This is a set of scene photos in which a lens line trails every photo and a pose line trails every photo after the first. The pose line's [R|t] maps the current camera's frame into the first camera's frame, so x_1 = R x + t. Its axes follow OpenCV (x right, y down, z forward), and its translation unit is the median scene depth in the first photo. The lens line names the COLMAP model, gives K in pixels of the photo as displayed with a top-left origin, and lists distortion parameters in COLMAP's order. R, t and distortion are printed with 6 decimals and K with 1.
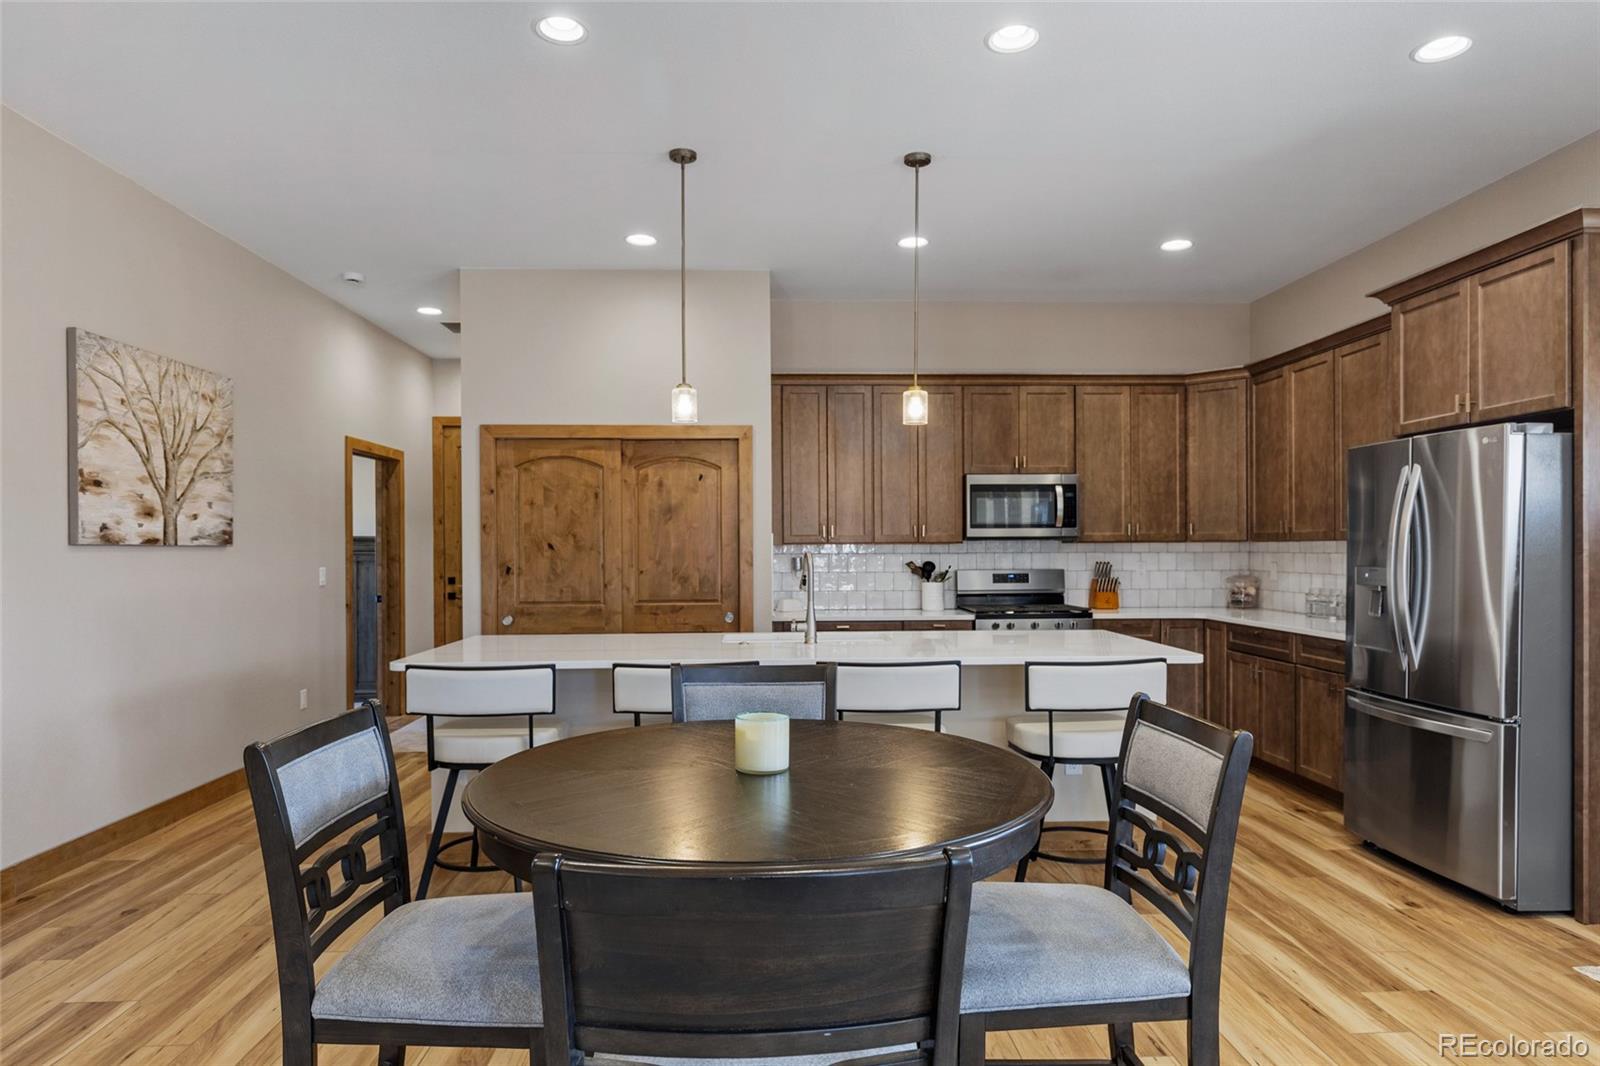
lens RADIAL K [[962.8, 0, 799.7], [0, 962.8, 540.8], [0, 0, 1]] dist [-0.002844, 0.000358]
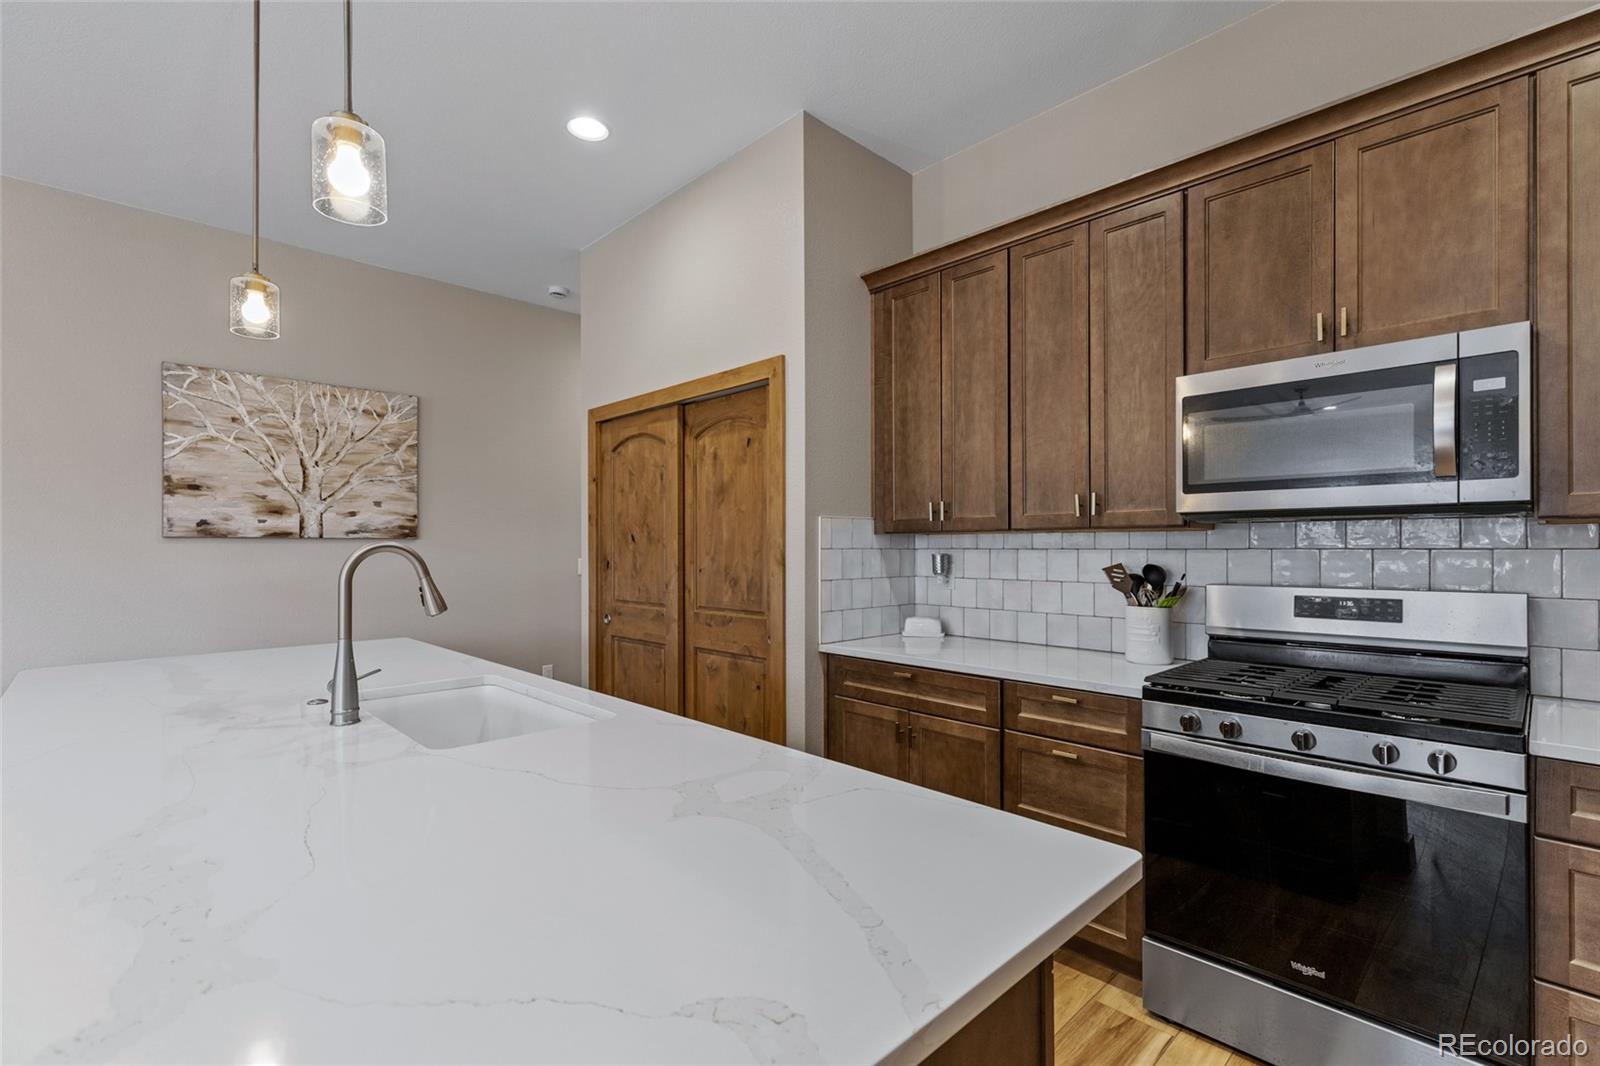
lens RADIAL K [[723.7, 0, 795.5], [0, 723.7, 543.5], [0, 0, 1]] dist [0.002348, -0.001270]
pose [[0.661157, -0.000303, -0.750248, 0.331800], [0.004804, 0.999981, 0.003829, 0.008691], [0.750233, -0.006135, 0.661145, 0.674083]]
